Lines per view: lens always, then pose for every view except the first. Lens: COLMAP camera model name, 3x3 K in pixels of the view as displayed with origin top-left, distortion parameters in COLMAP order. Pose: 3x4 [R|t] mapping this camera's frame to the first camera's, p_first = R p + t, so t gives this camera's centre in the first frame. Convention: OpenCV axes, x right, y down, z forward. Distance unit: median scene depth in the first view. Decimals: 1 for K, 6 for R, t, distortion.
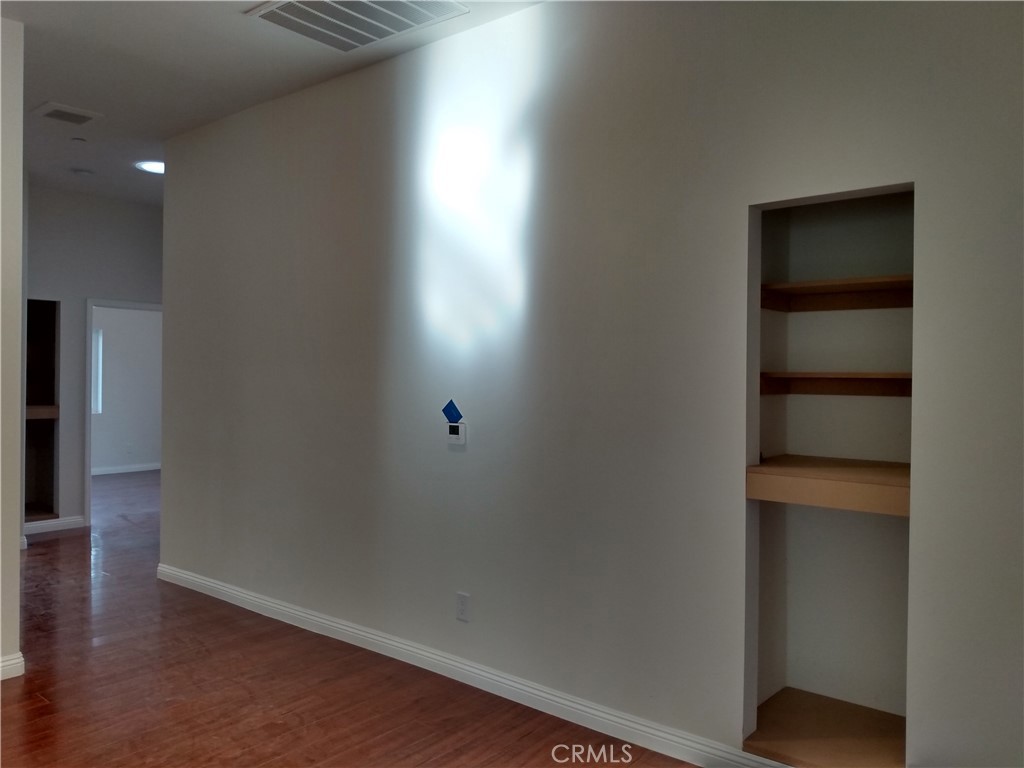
lens RADIAL K [[813.0, 0, 511.7], [0, 813.0, 379.3], [0, 0, 1]] dist [0.049680, -0.003786]
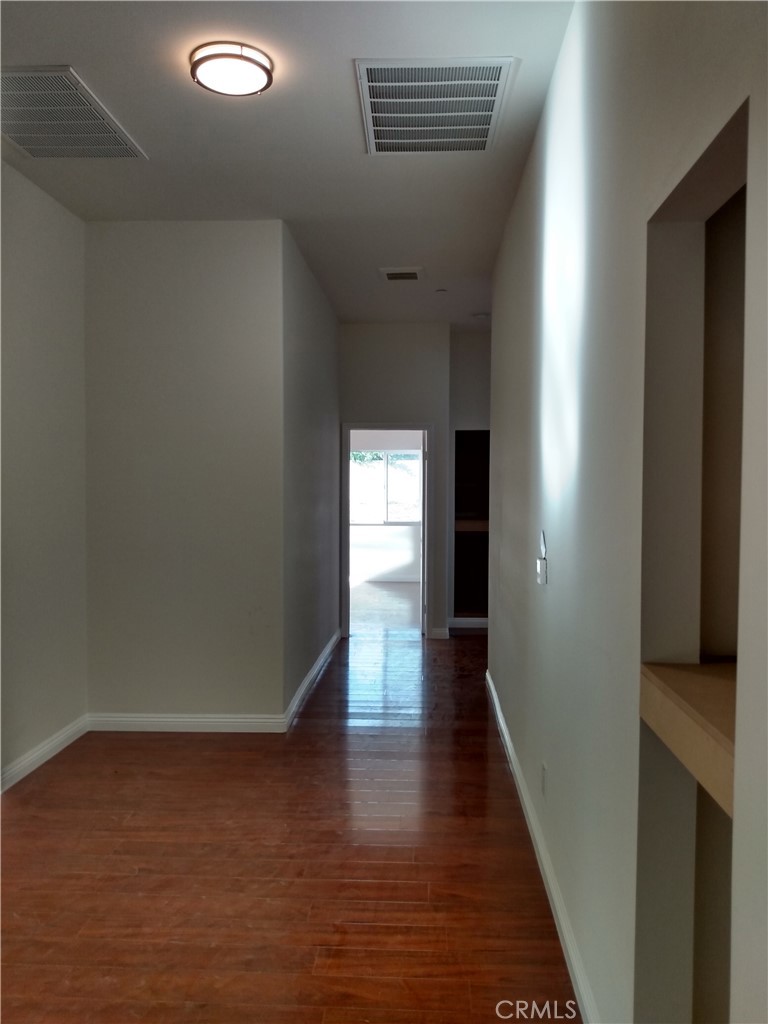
lens RADIAL K [[813.0, 0, 387.5], [0, 813.0, 516.5], [0, 0, 1]] dist [0.049680, -0.003786]
pose [[0.610717, 0.025388, -0.791442, 0.565017], [0.000189, 0.999481, 0.032208, -0.021800], [0.791849, -0.019820, 0.610396, 0.408993]]
